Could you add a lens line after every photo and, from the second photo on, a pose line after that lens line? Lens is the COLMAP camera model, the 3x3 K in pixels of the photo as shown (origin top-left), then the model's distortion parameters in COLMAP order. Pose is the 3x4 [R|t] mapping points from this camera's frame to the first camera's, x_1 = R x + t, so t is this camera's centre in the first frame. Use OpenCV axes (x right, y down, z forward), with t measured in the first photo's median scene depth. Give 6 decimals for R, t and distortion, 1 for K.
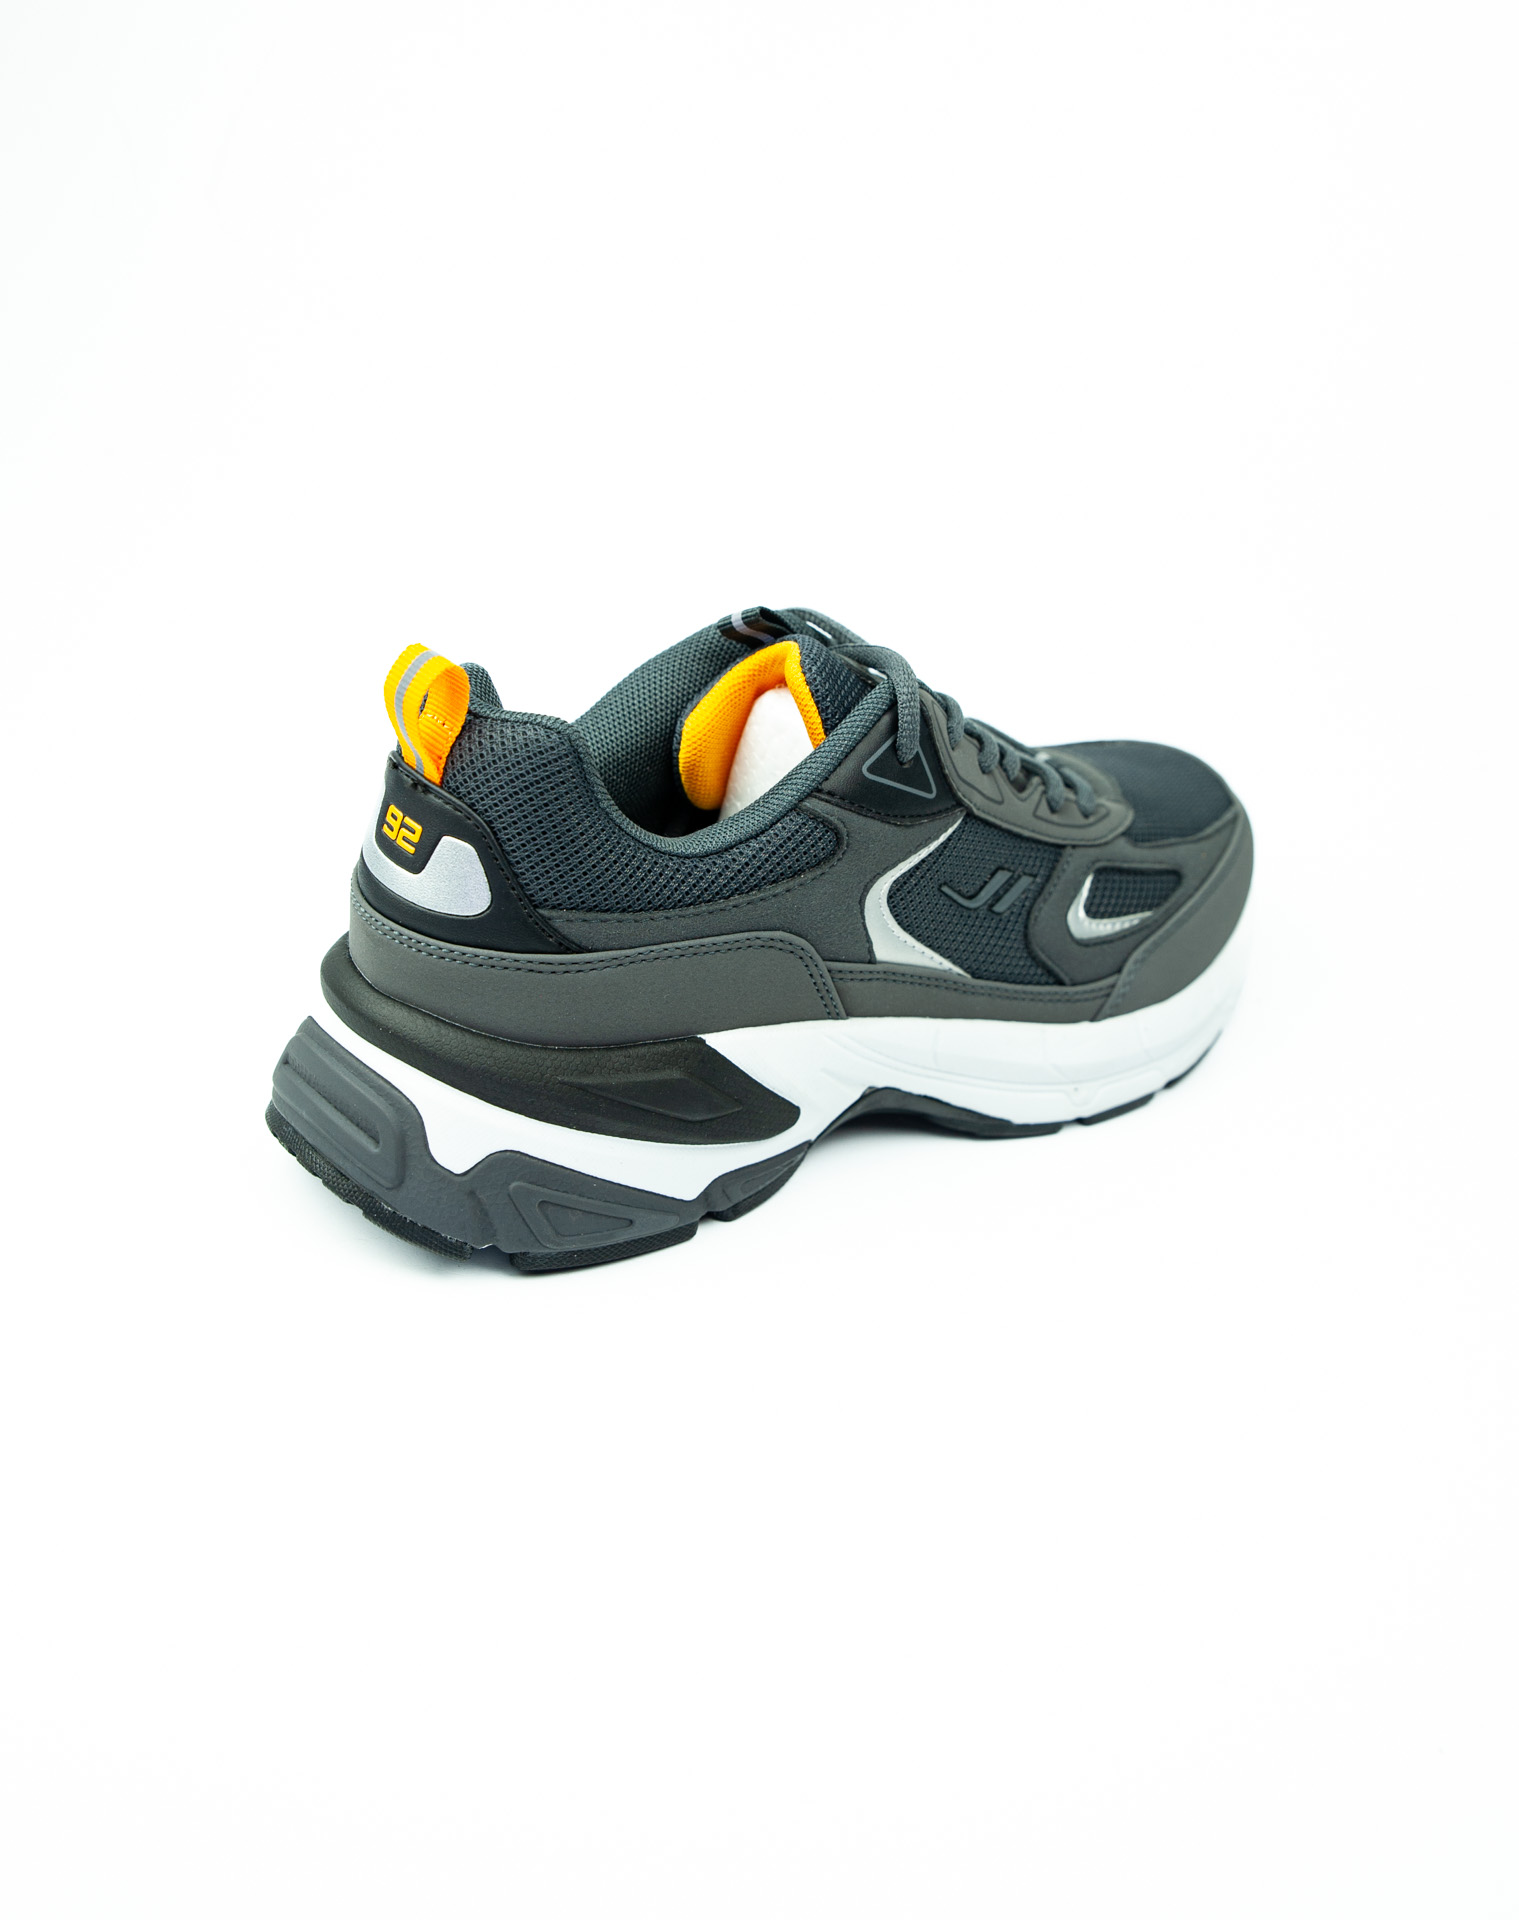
lens RADIAL K [[2161.4, 0, 759.5], [0, 2161.4, 960.0], [0, 0, 1]] dist [-0.160653, 0.008530]
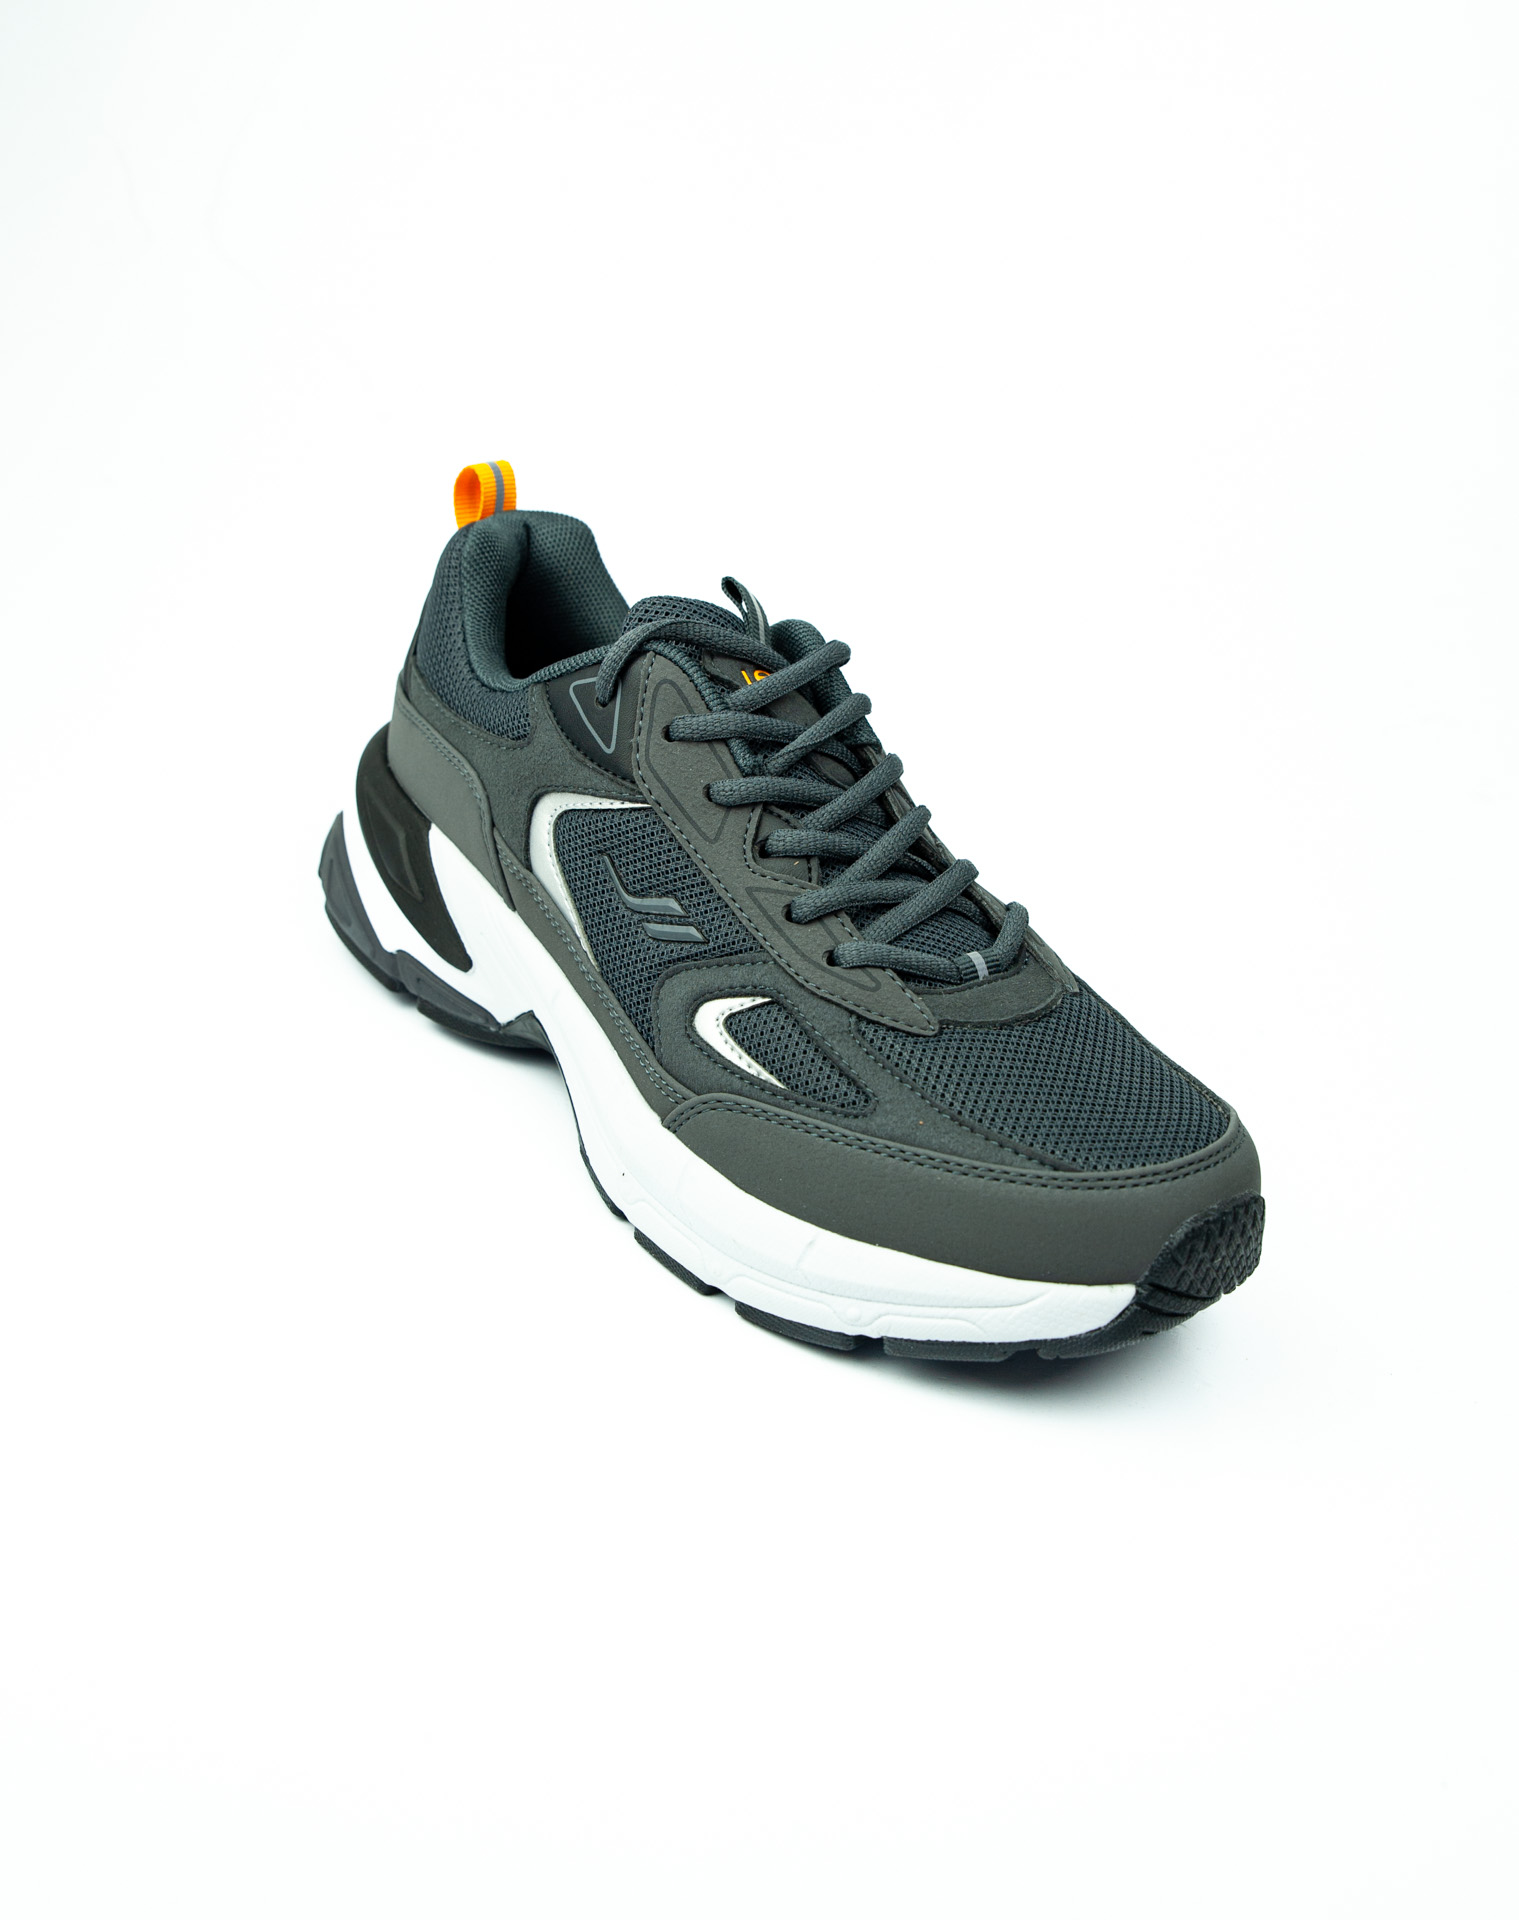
lens RADIAL K [[2161.4, 0, 759.5], [0, 2161.4, 960.0], [0, 0, 1]] dist [-0.160653, 0.008530]
pose [[0.043700, 0.334052, -0.941541, 1.106403], [-0.586549, 0.771492, 0.246496, -0.302081], [0.808734, 0.541488, 0.229653, 0.899043]]
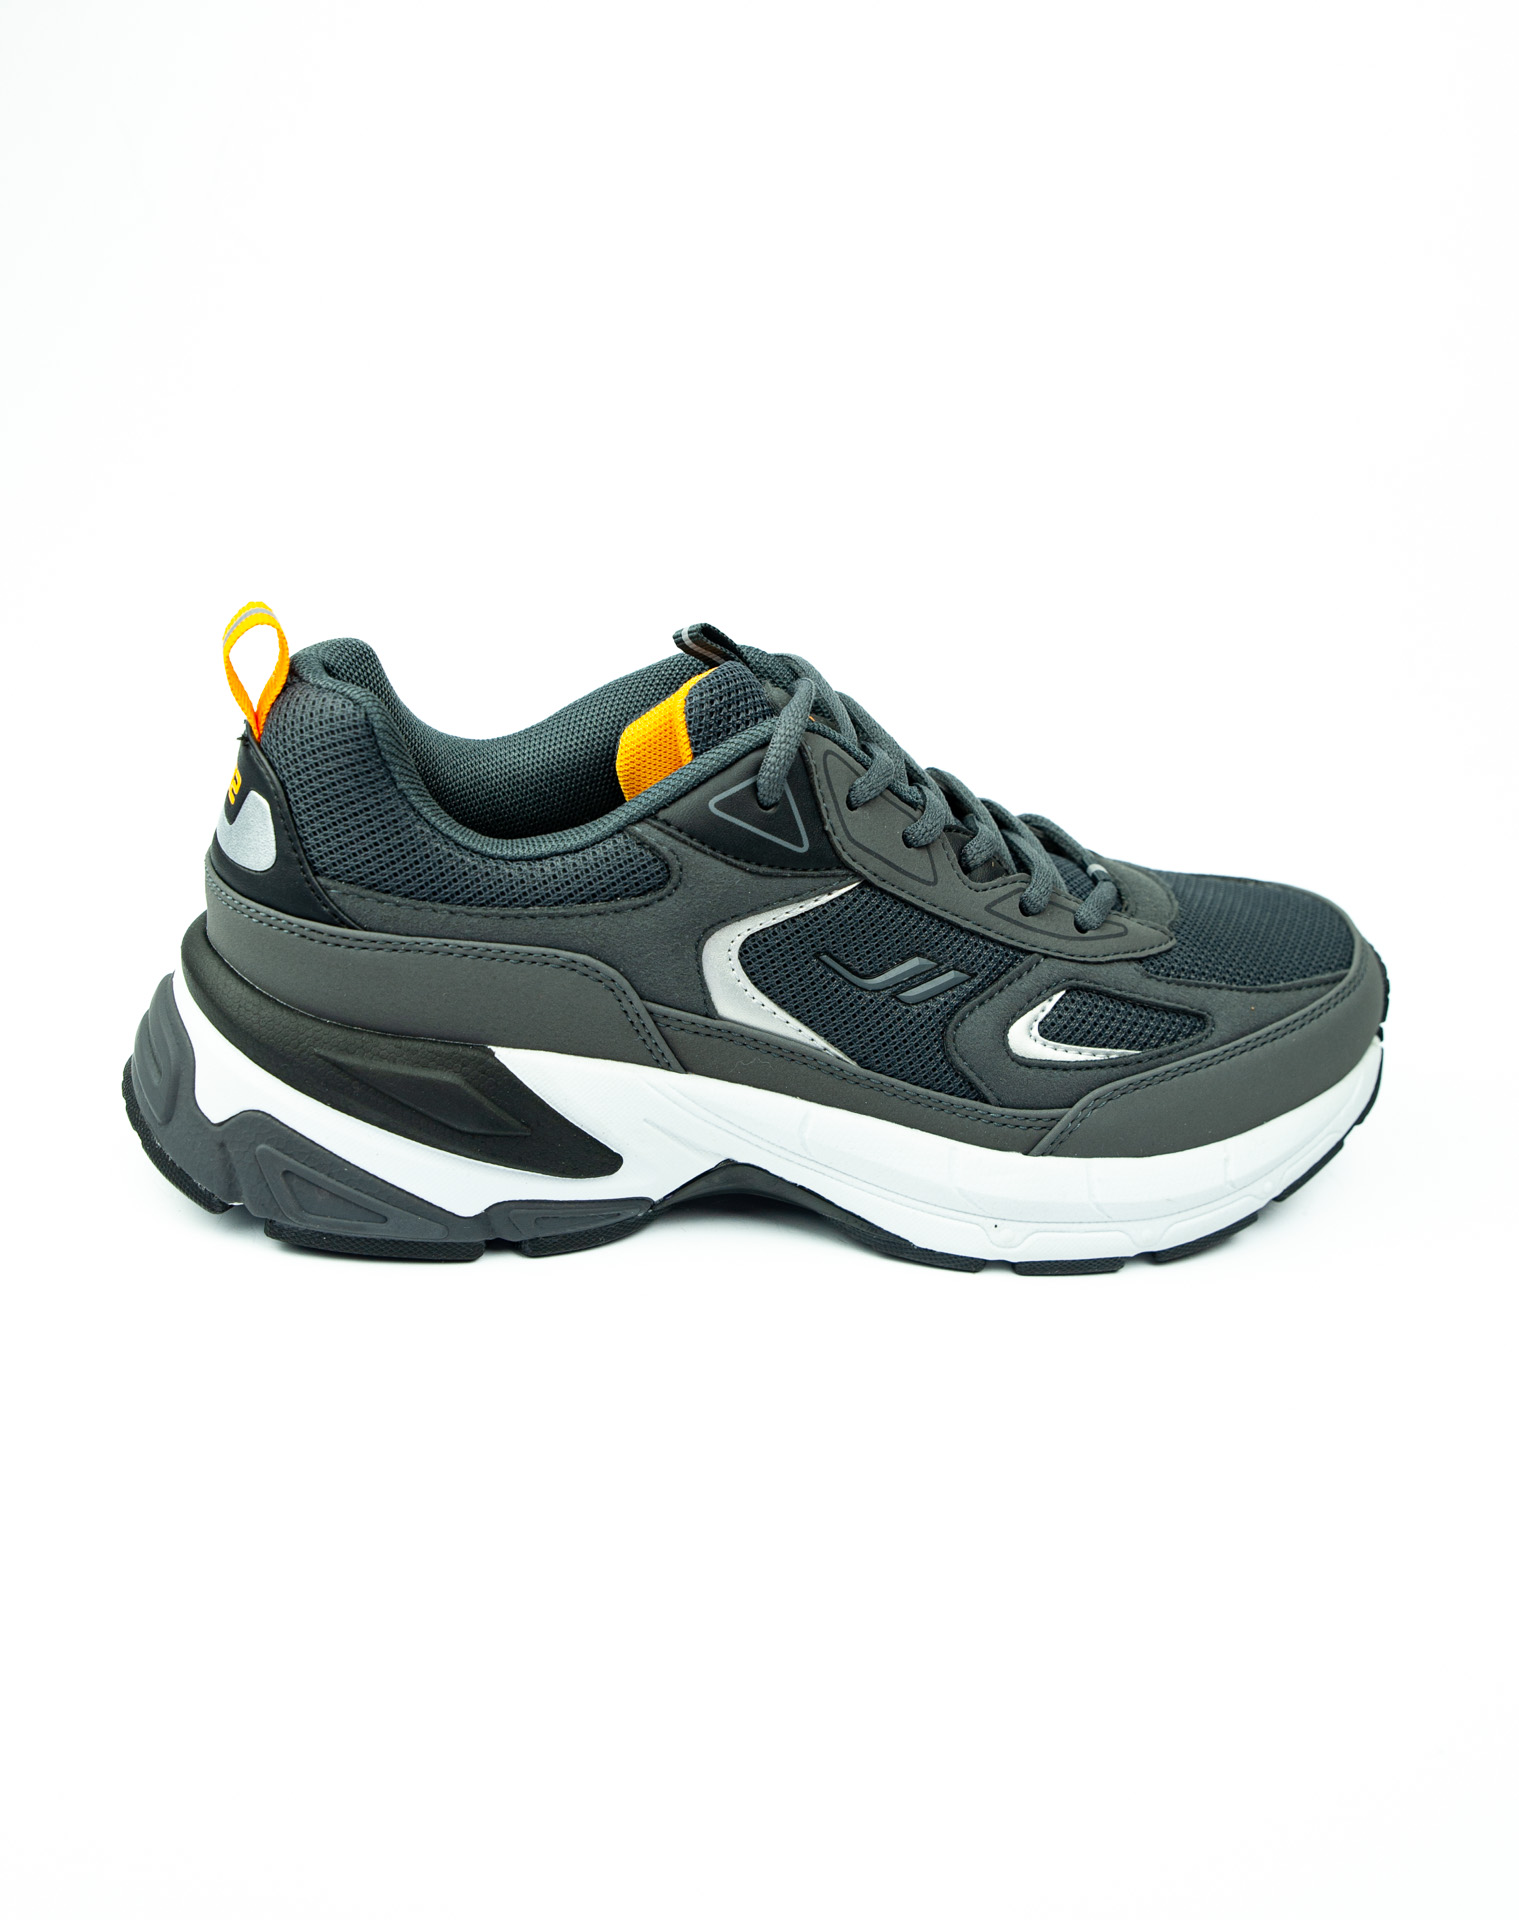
lens RADIAL K [[2161.4, 0, 759.5], [0, 2161.4, 960.0], [0, 0, 1]] dist [-0.160653, 0.008530]
pose [[0.899128, 0.174235, -0.401511, 0.450993], [-0.208588, 0.977053, -0.043115, 0.013466], [0.384786, 0.122517, 0.914839, 0.160350]]
